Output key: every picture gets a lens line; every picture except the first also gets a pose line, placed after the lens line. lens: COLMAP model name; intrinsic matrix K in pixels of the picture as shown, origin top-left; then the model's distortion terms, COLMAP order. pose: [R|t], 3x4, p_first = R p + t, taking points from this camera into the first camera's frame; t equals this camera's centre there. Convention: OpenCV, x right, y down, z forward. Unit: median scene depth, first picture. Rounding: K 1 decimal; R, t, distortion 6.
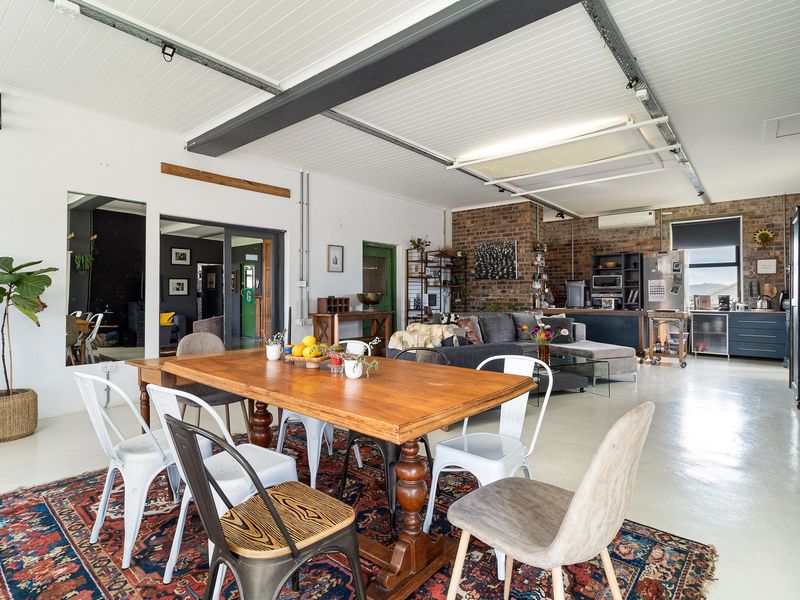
lens RADIAL K [[424.9, 0, 394.4], [0, 424.9, 292.2], [0, 0, 1]] dist [0.001278, 0.000992]
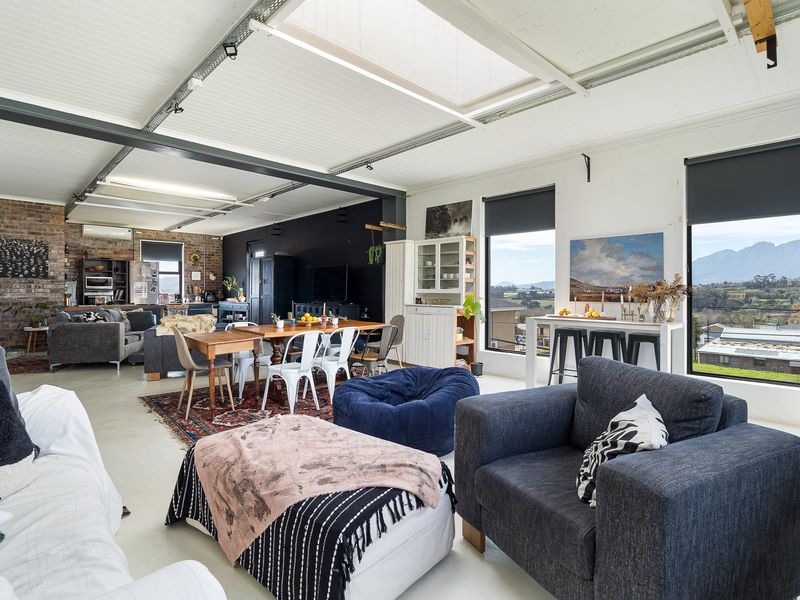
lens RADIAL K [[424.9, 0, 391.5], [0, 424.9, 293.9], [0, 0, 1]] dist [0.001278, 0.000992]
pose [[0.090036, -0.007281, 0.995912, -0.644050], [-0.006461, 0.999948, 0.007895, -0.007226], [-0.995918, -0.007146, 0.089984, 0.083748]]
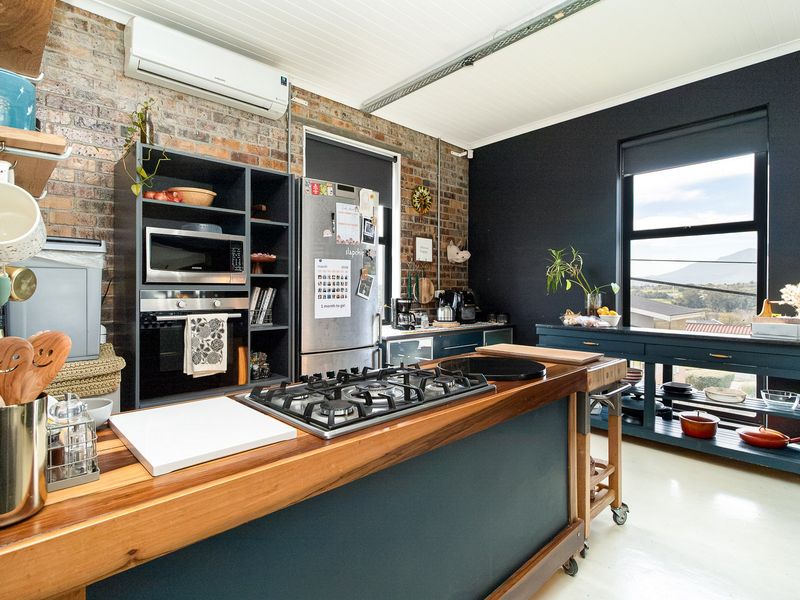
lens RADIAL K [[424.9, 0, 403.1], [0, 424.9, 293.9], [0, 0, 1]] dist [0.001278, 0.000992]
pose [[0.089944, -0.006340, 0.995927, 0.246801], [-0.001436, 0.999978, 0.006495, -0.001136], [-0.995946, -0.002015, 0.089933, 0.888063]]
